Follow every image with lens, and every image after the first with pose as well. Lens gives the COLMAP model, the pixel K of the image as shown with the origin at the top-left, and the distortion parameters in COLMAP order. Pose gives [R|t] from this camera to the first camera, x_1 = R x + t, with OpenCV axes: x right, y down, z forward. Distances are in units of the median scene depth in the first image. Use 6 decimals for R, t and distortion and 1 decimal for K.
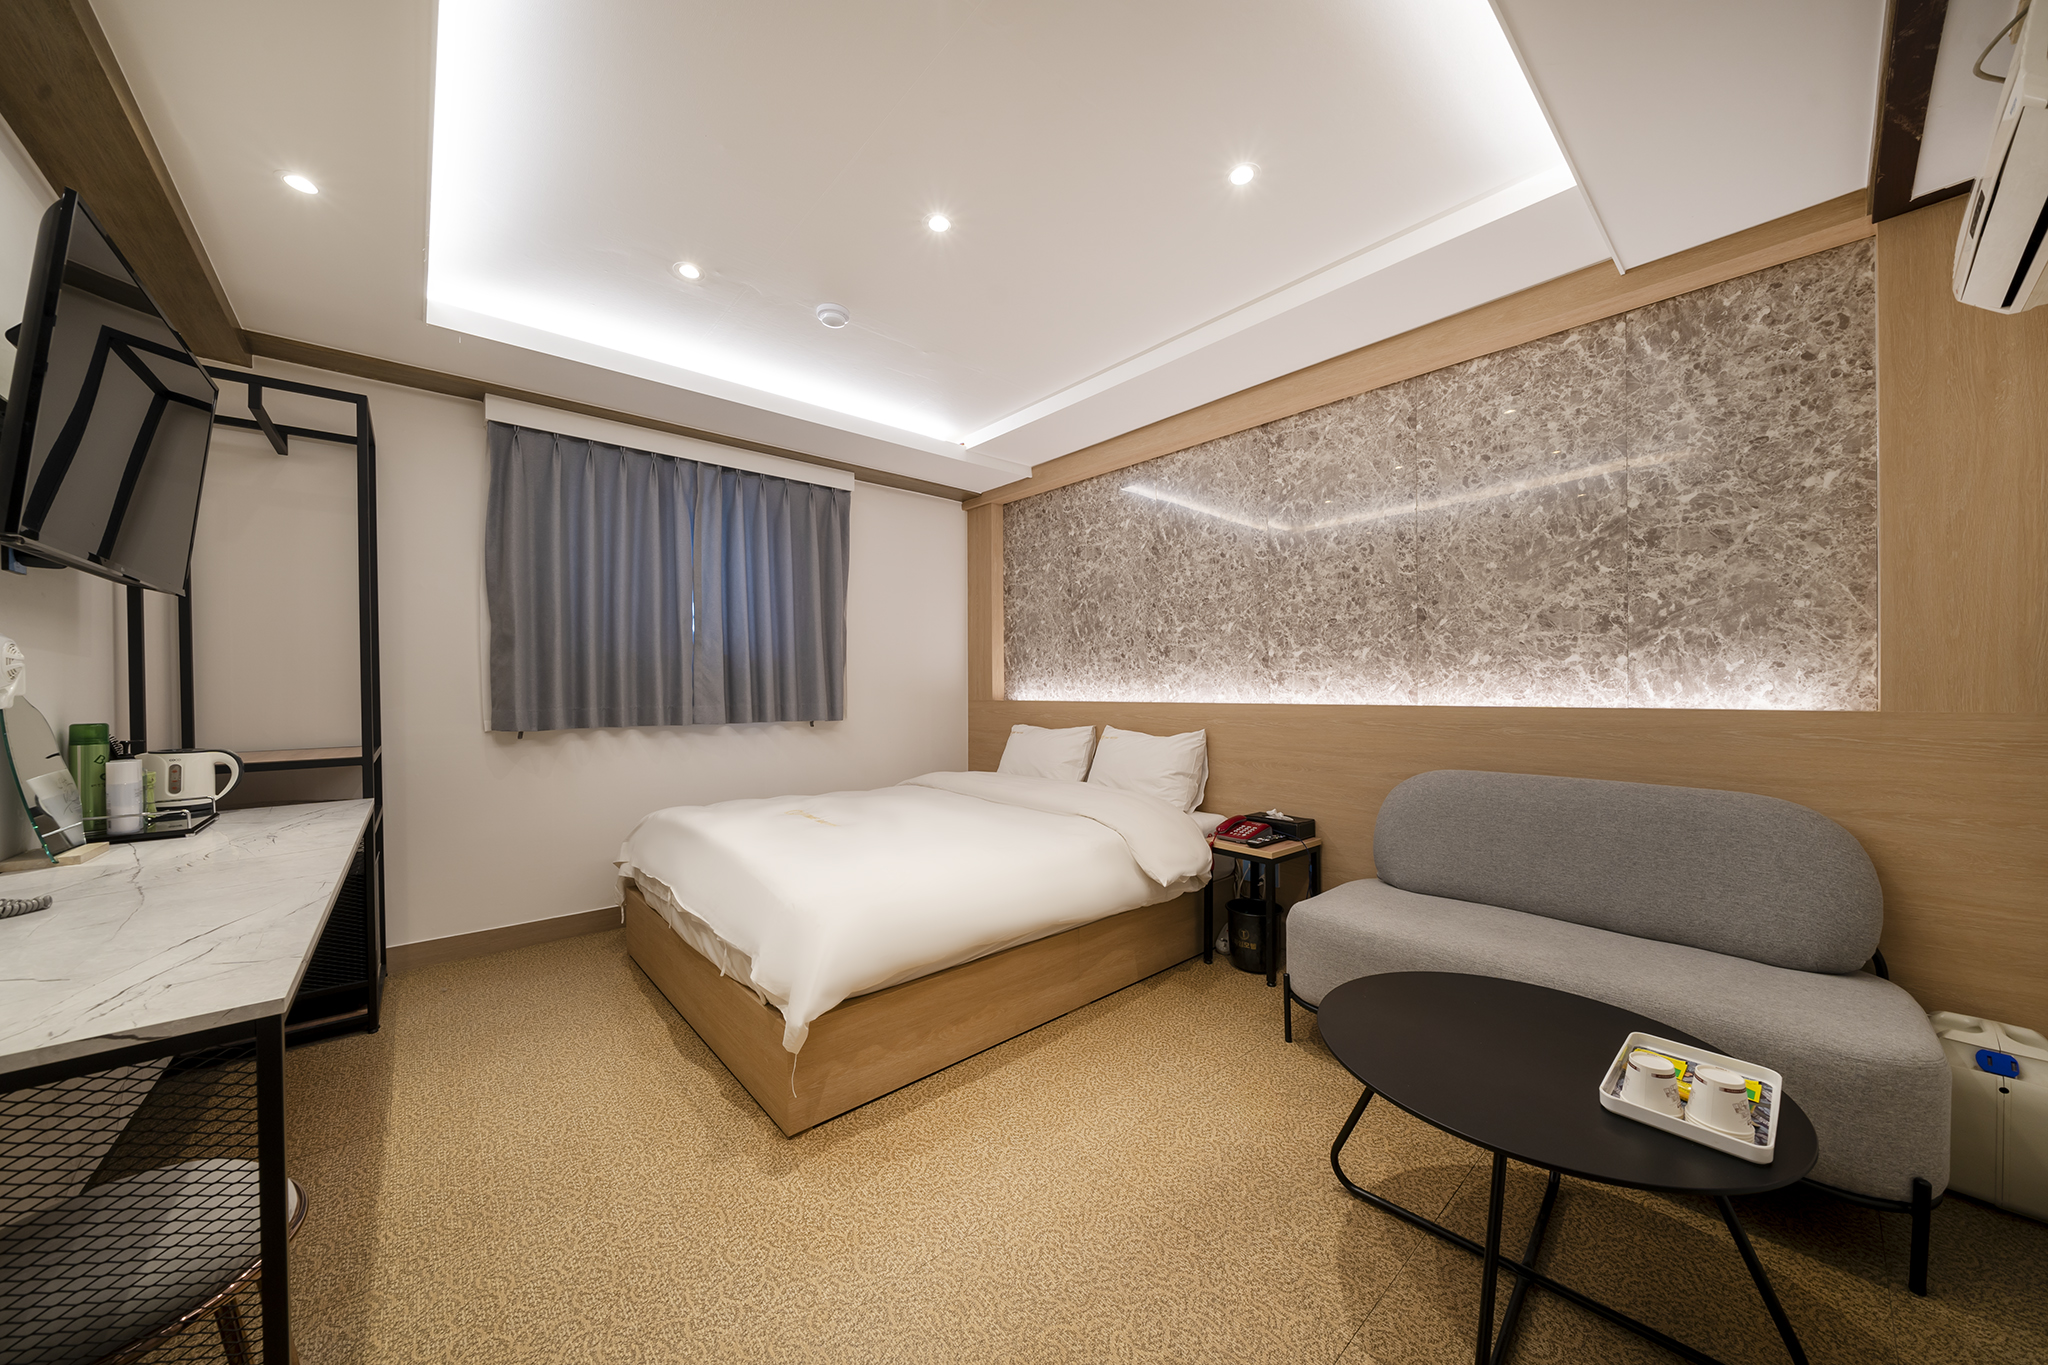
lens RADIAL K [[700.7, 0, 1024.0], [0, 700.7, 682.5], [0, 0, 1]] dist [-0.005208, -0.000113]
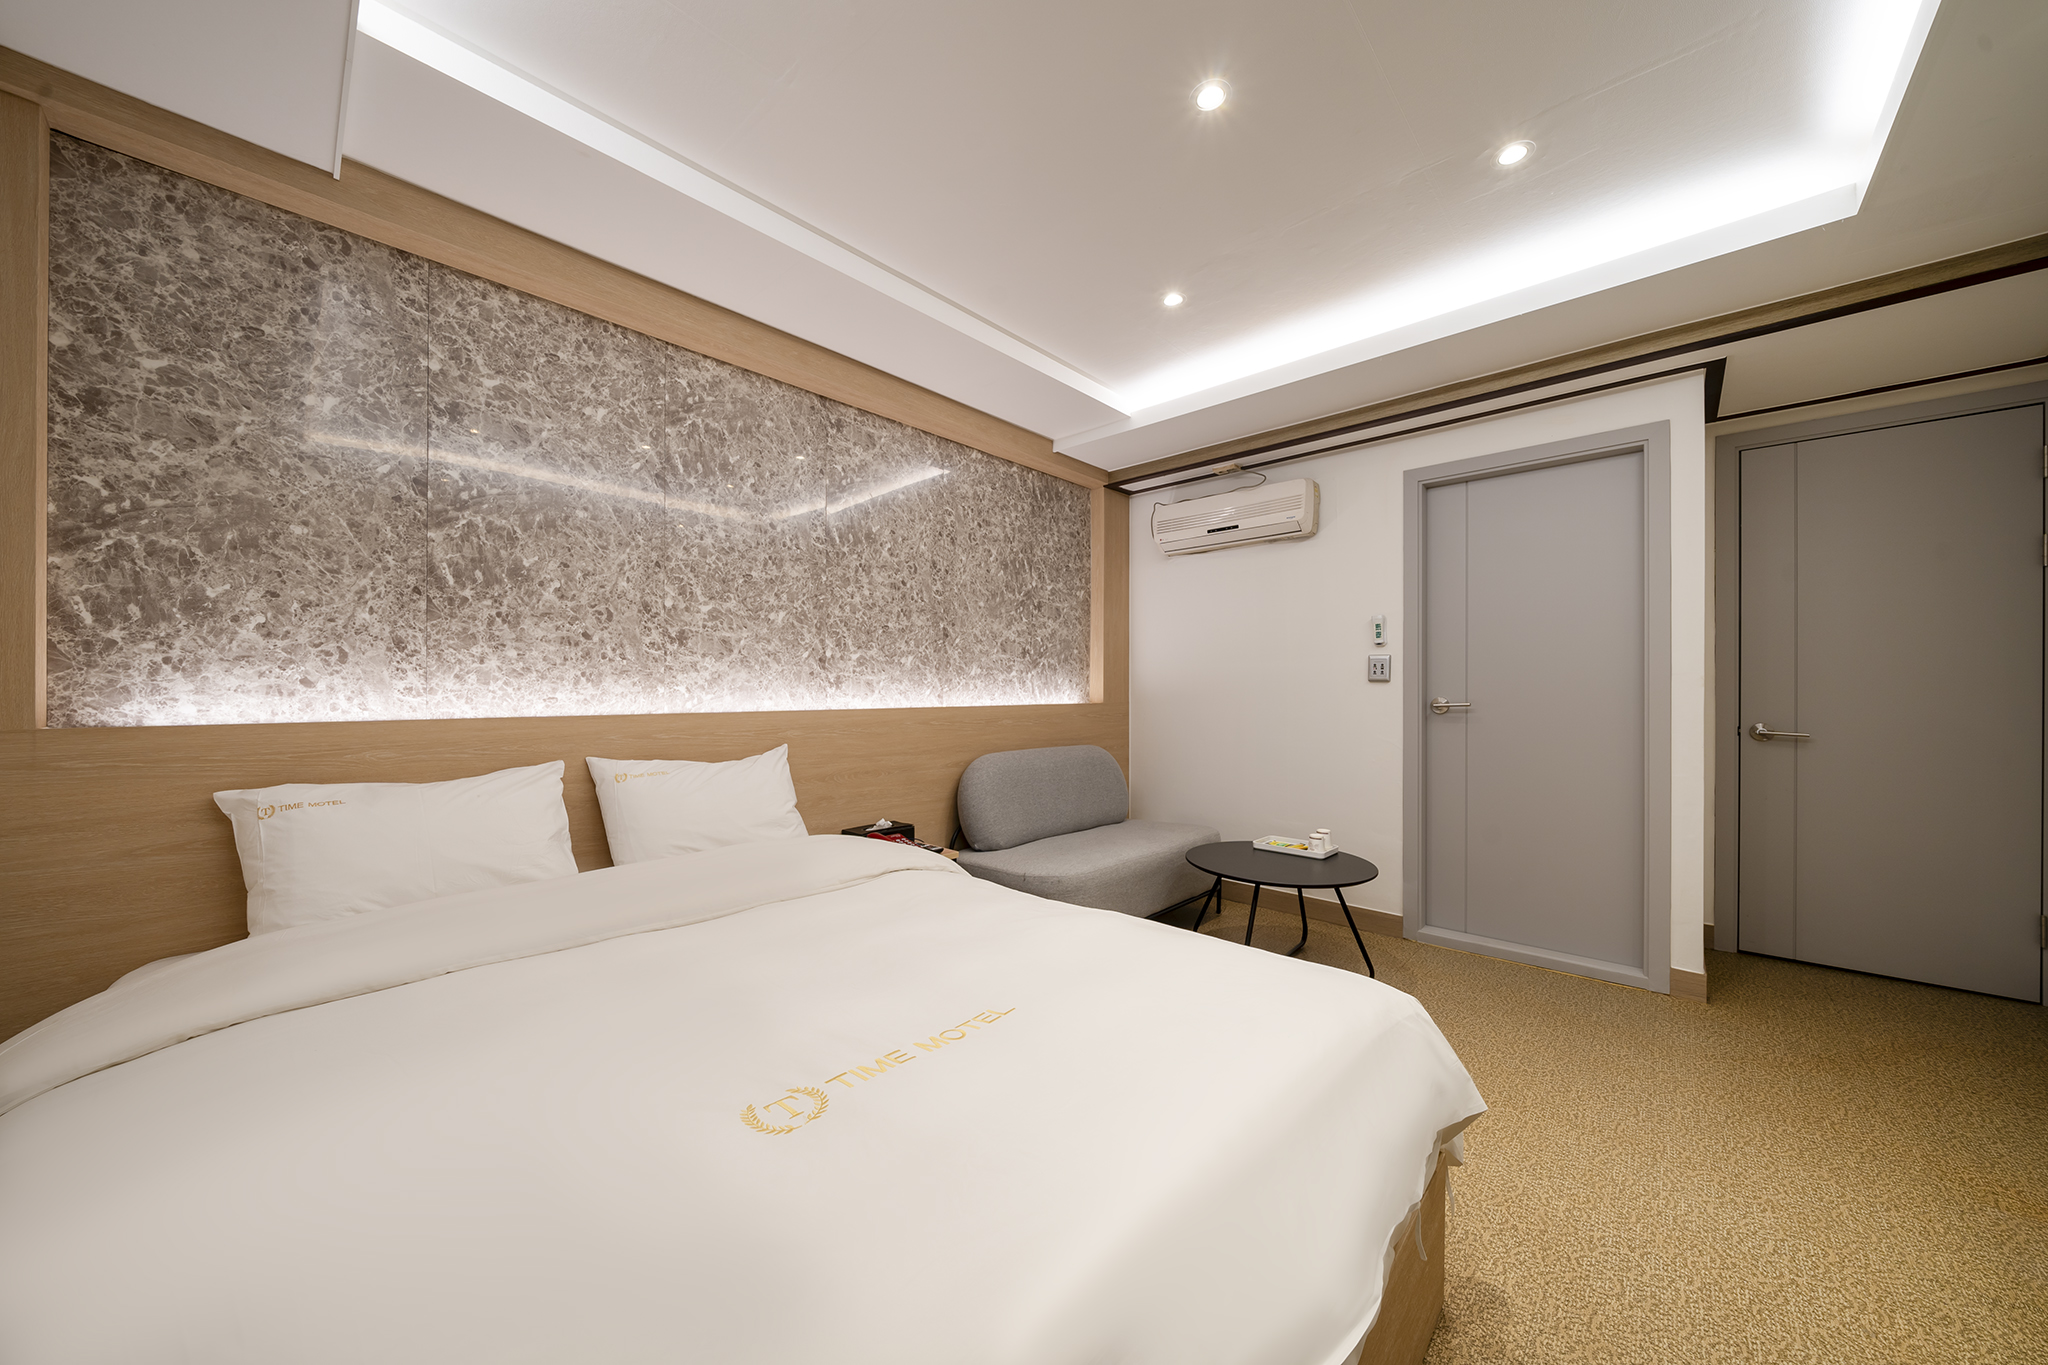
lens RADIAL K [[700.7, 0, 1024.0], [0, 700.7, 682.5], [0, 0, 1]] dist [-0.005208, -0.000113]
pose [[-0.102572, 0.016361, 0.994591, -0.637435], [-0.008064, 0.999818, -0.017279, 0.010130], [-0.994693, -0.009792, -0.102422, 0.939977]]
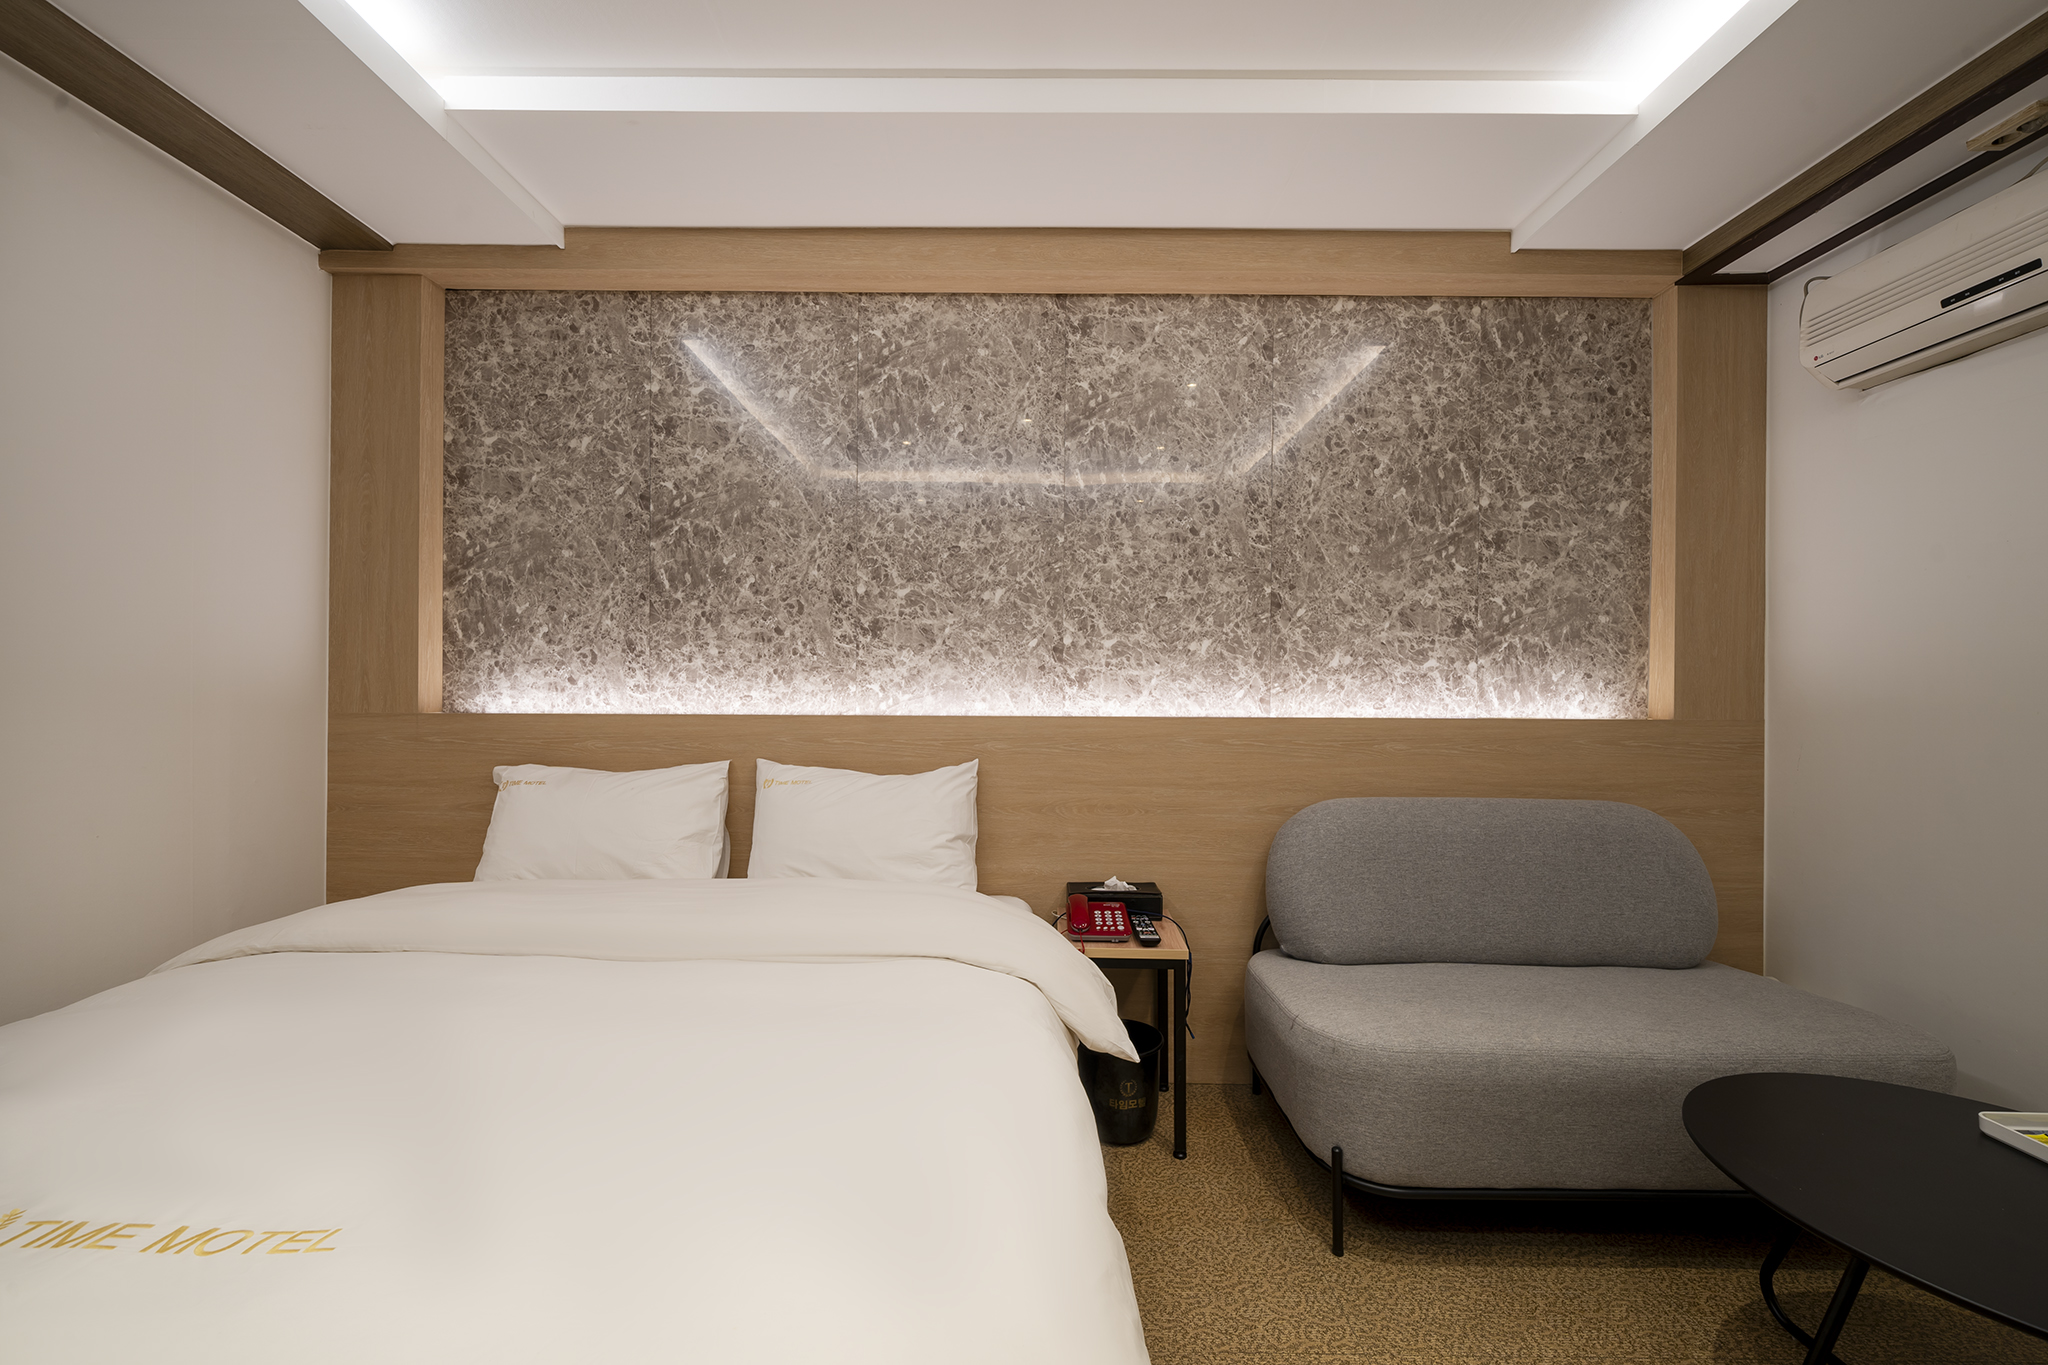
lens RADIAL K [[832.8, 0, 1024.0], [0, 832.8, 682.5], [0, 0, 1]] dist [0.000169, -0.000008]
pose [[0.662217, 0.015079, 0.749160, -0.299666], [-0.016438, 0.999849, -0.005595, 0.003816], [-0.749132, -0.008609, 0.662365, 0.564365]]
